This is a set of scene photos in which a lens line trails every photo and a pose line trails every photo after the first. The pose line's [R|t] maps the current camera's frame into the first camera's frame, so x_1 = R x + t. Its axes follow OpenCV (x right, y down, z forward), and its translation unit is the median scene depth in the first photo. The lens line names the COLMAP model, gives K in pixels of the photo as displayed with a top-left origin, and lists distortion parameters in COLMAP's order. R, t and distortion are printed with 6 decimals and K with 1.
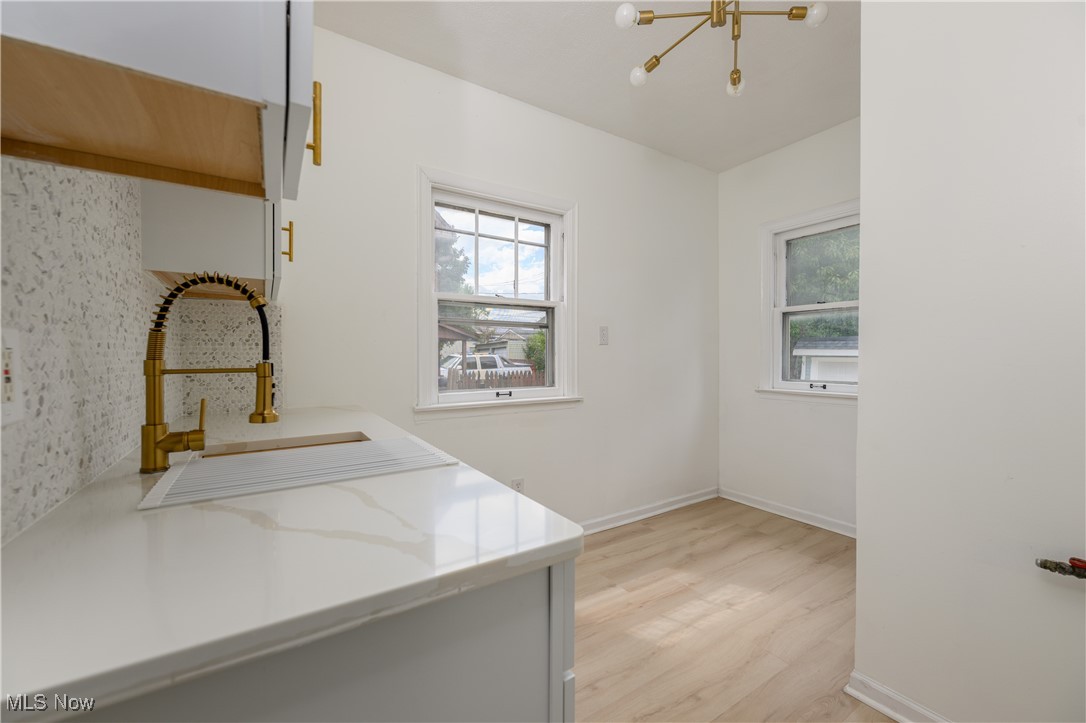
lens RADIAL K [[425.7, 0, 539.3], [0, 425.7, 358.4], [0, 0, 1]] dist [-0.003988, -0.000058]
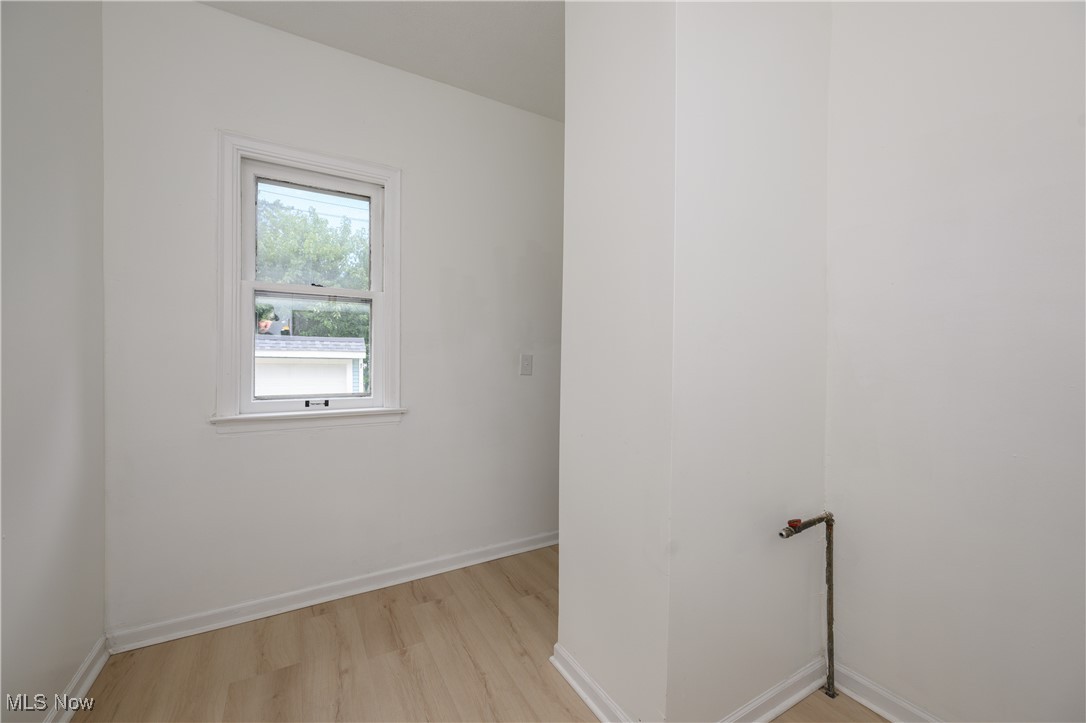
lens RADIAL K [[425.7, 0, 539.3], [0, 425.7, 358.4], [0, 0, 1]] dist [-0.003988, -0.000058]
pose [[0.046791, -0.006305, 0.998885, -0.032241], [-0.001697, 0.999978, 0.006392, -0.014166], [-0.998903, -0.001994, 0.046779, 0.603304]]
